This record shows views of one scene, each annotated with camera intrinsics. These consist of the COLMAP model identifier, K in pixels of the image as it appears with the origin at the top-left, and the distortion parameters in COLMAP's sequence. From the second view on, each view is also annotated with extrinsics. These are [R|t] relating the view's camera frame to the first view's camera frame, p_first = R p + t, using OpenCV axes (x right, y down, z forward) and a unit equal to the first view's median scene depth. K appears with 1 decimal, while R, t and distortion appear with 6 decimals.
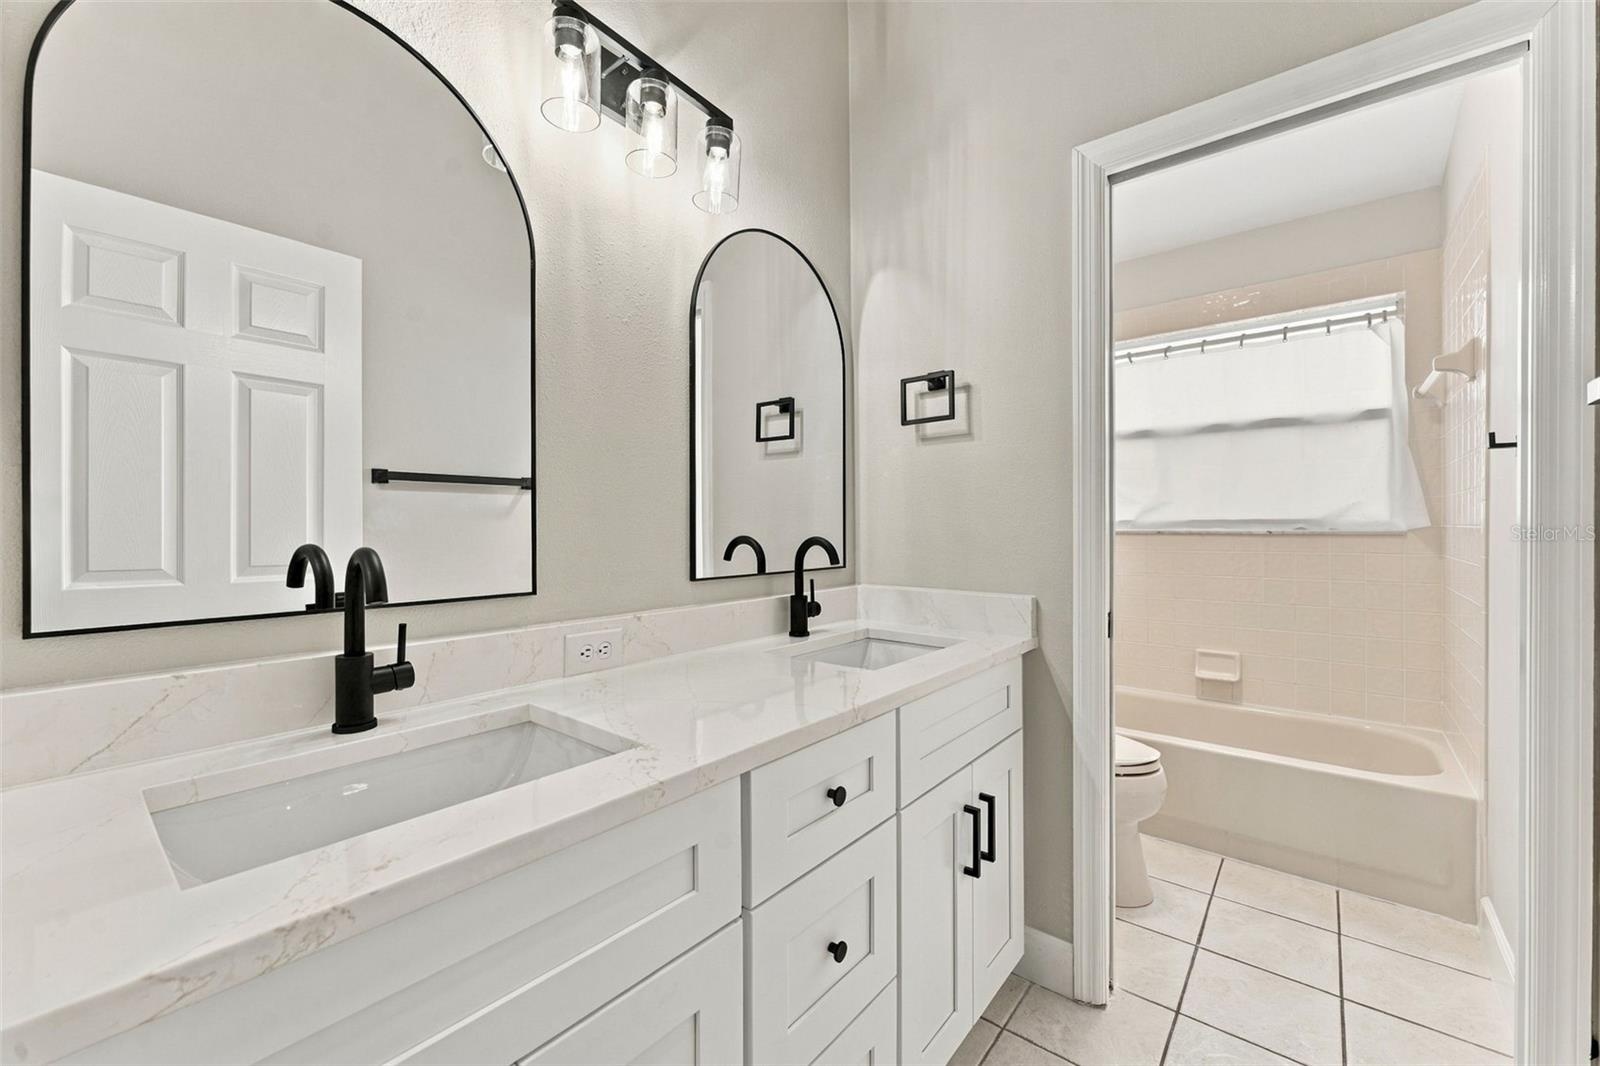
lens RADIAL K [[640.2, 0, 793.0], [0, 640.2, 528.7], [0, 0, 1]] dist [0.000164, -0.000008]
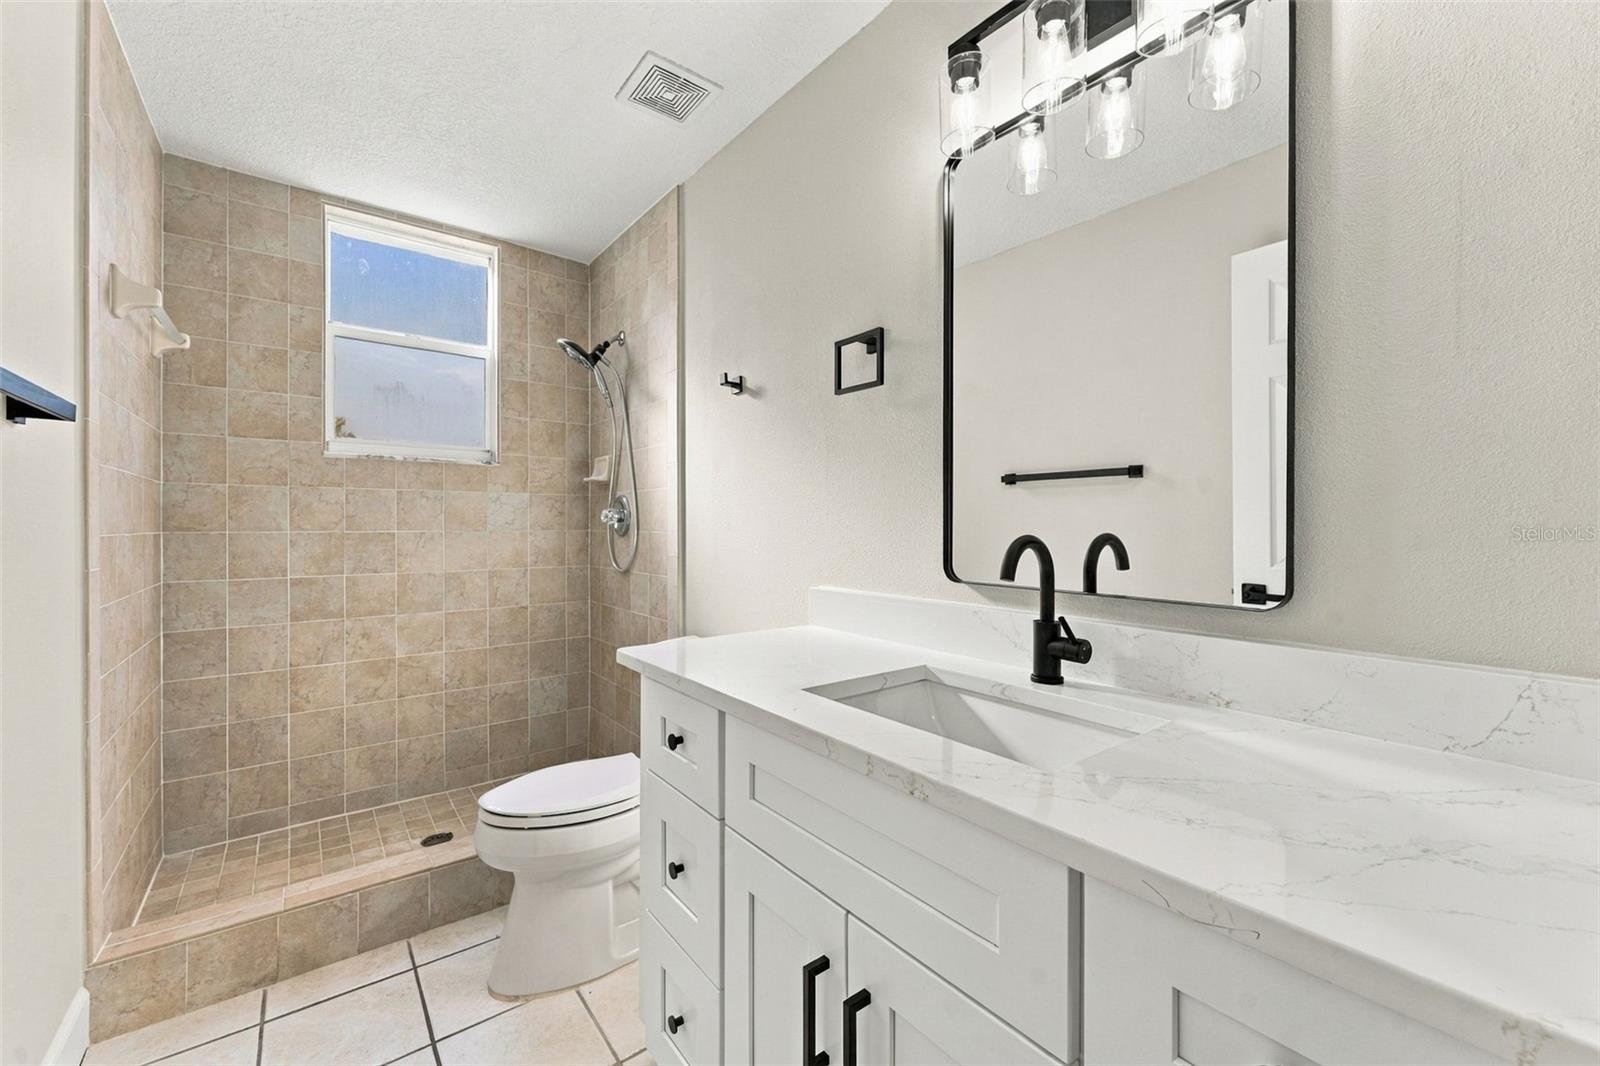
lens RADIAL K [[640.2, 0, 794.0], [0, 640.2, 527.0], [0, 0, 1]] dist [0.000164, -0.000008]
pose [[-0.214029, 0.009951, -0.976777, 0.700618], [0.002216, 0.999950, 0.009702, -0.000875], [0.976825, -0.000089, -0.214041, 0.863070]]
